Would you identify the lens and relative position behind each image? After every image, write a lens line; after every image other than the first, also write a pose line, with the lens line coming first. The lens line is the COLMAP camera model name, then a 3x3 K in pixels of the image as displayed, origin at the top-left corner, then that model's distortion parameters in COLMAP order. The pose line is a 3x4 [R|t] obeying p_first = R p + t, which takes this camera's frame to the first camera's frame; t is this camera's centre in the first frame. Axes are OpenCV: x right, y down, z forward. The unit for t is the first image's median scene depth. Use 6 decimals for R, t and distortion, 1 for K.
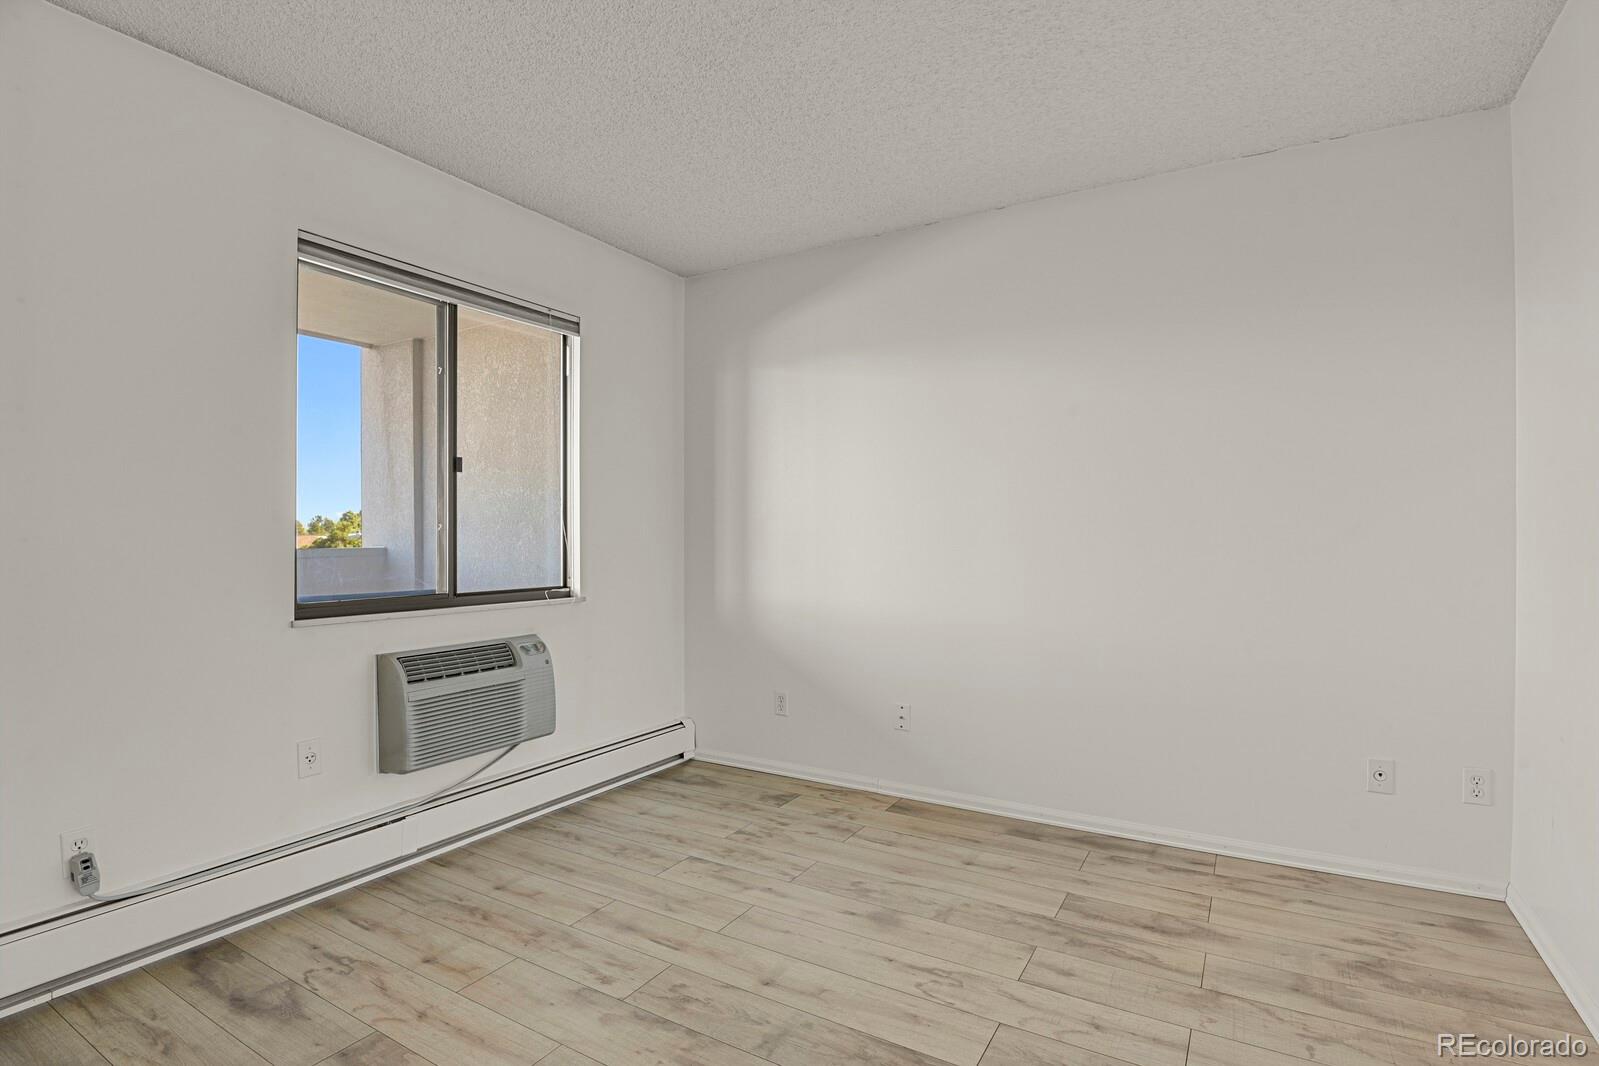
lens RADIAL K [[780.2, 0, 796.3], [0, 780.2, 550.9], [0, 0, 1]] dist [-0.025312, -0.001871]
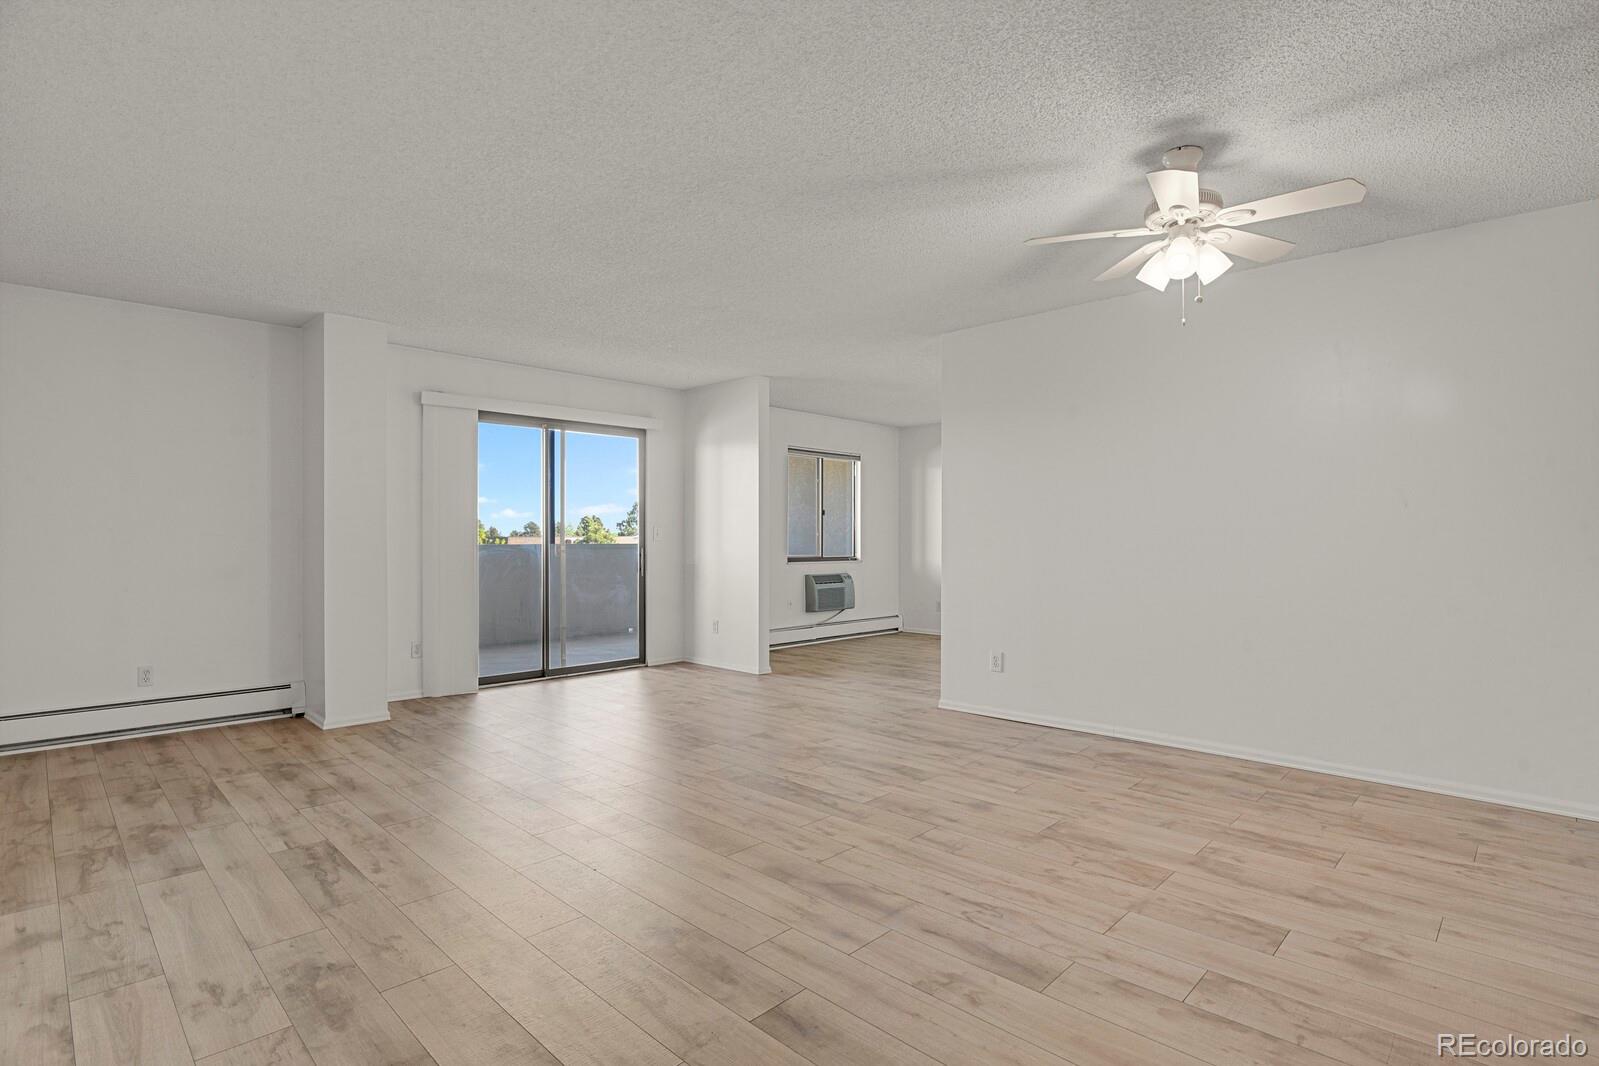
lens RADIAL K [[780.2, 0, 793.1], [0, 780.2, 536.3], [0, 0, 1]] dist [-0.025312, -0.001871]
pose [[0.968176, -0.009262, -0.250098, 0.200014], [0.004755, 0.999815, -0.018617, 0.034162], [0.250224, 0.016835, 0.968042, -2.015688]]
